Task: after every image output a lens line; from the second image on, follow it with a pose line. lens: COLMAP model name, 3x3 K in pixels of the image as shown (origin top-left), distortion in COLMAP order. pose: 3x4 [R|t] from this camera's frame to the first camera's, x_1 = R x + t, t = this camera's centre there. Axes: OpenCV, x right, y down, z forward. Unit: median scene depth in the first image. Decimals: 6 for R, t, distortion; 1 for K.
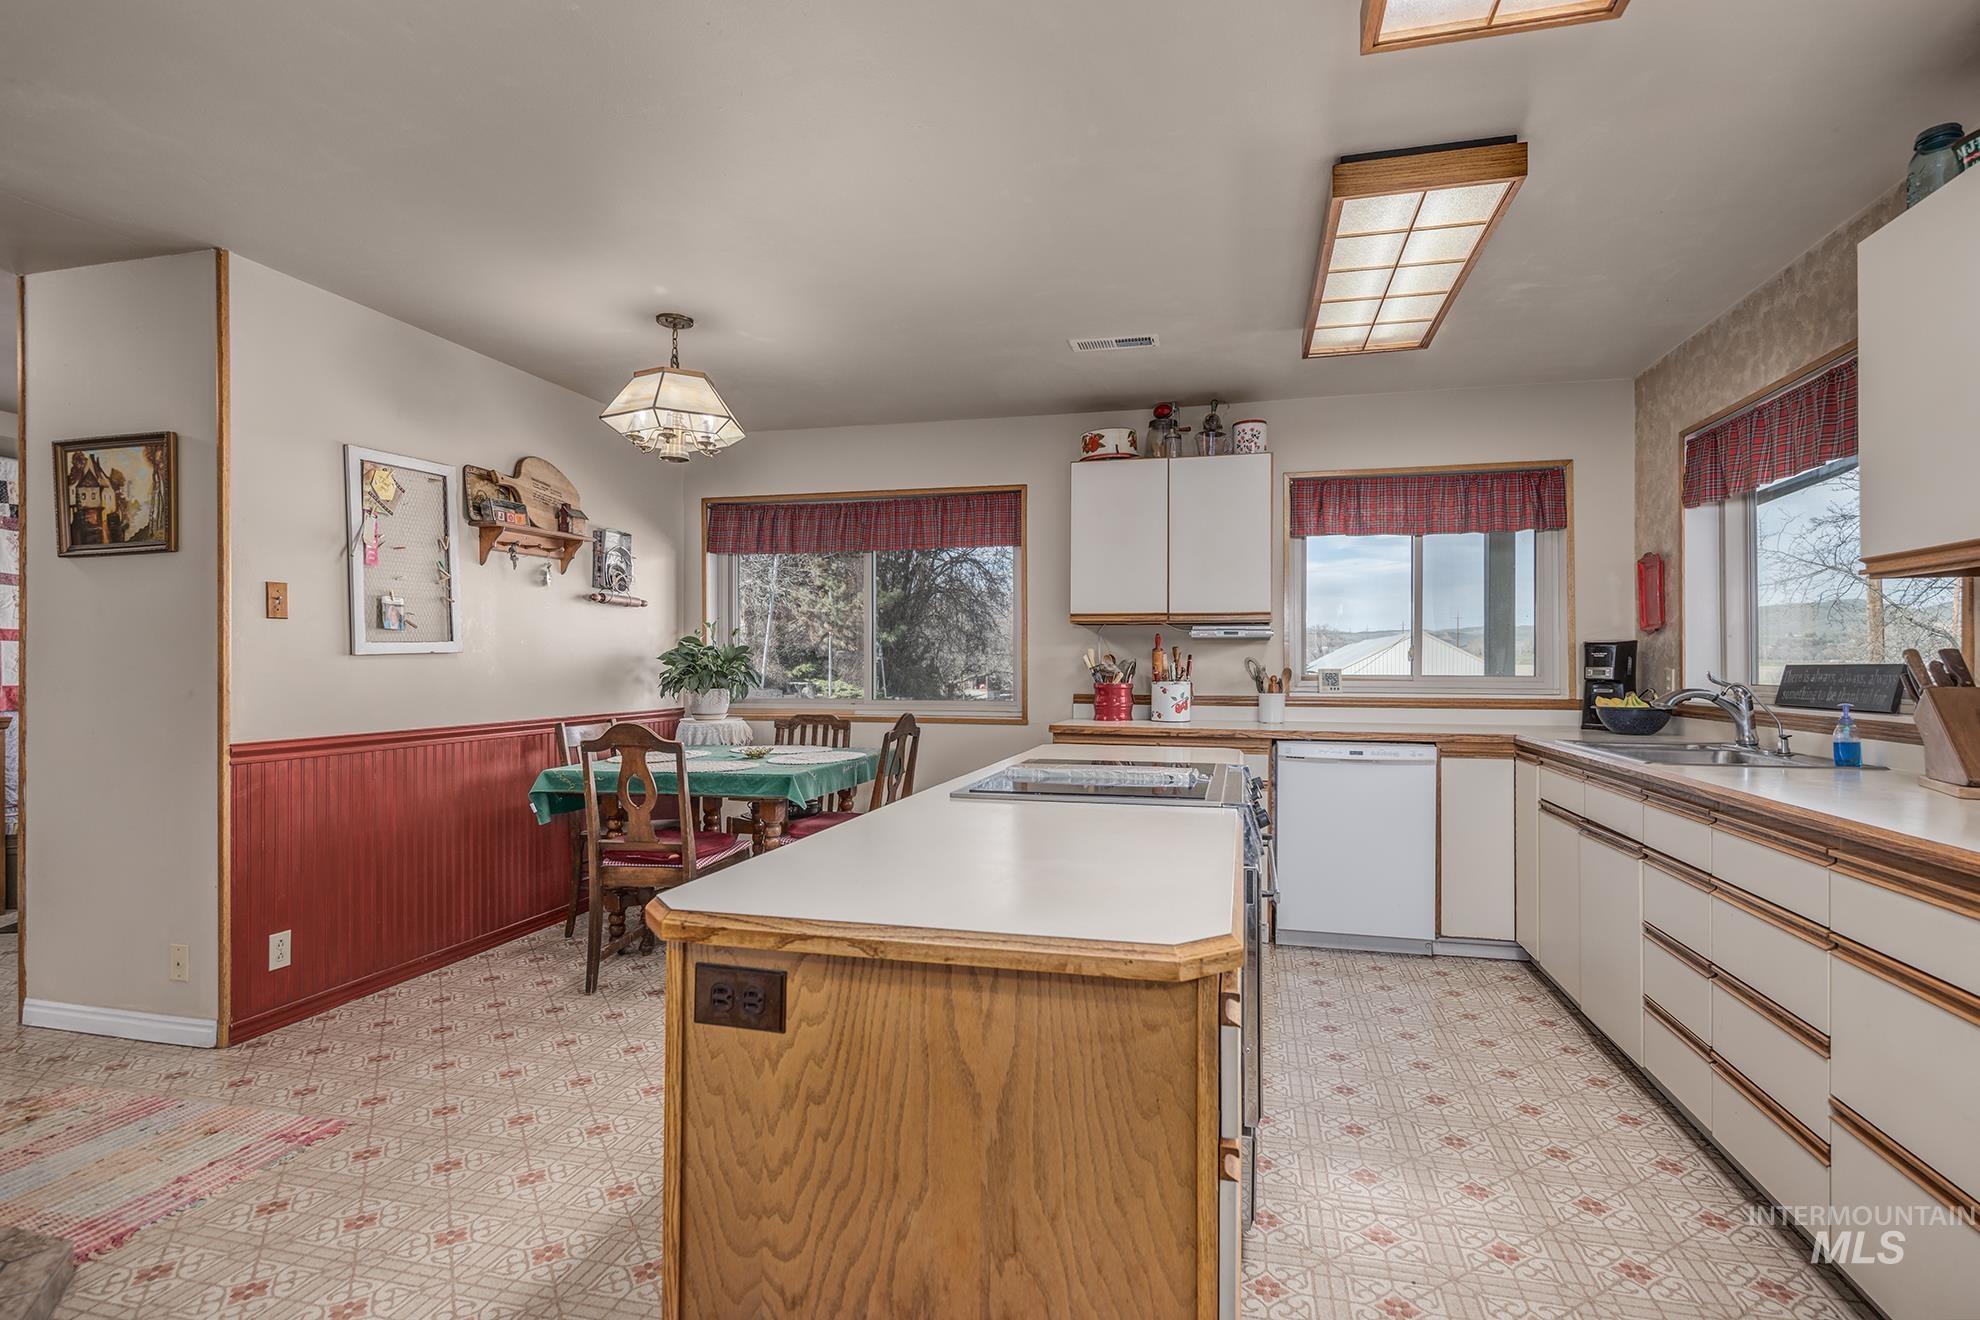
lens RADIAL K [[947.0, 0, 992.5], [0, 947.0, 665.8], [0, 0, 1]] dist [-0.005052, -0.000168]
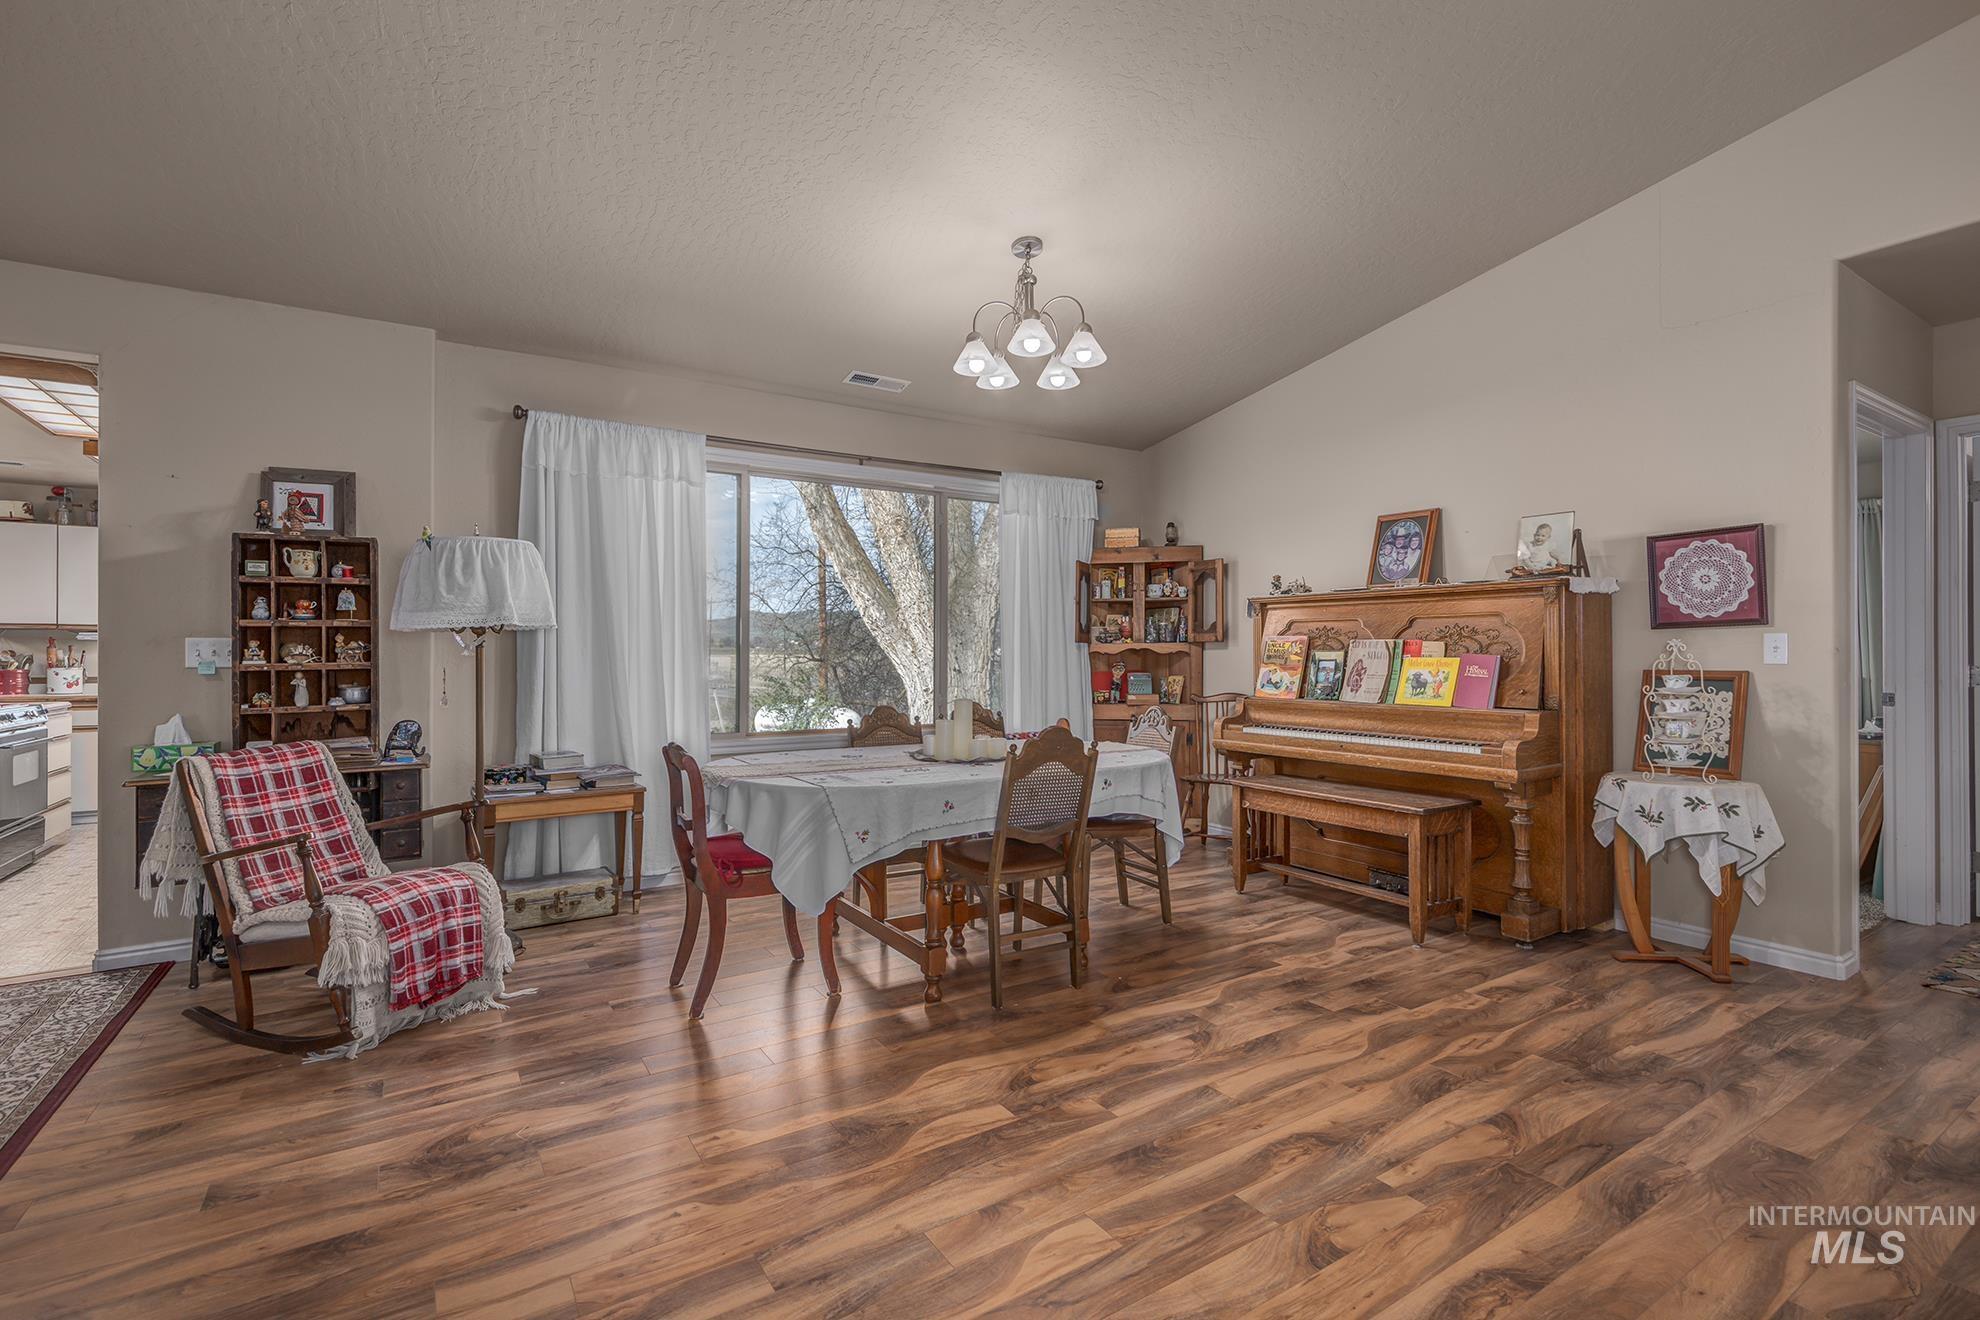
lens RADIAL K [[910.1, 0, 991.8], [0, 910.1, 650.8], [0, 0, 1]] dist [0.000565, -0.000046]
pose [[0.673521, 0.007543, 0.739129, 0.113483], [0.001471, 0.999932, -0.011545, 0.008106], [-0.739166, 0.008863, 0.673465, -1.150138]]
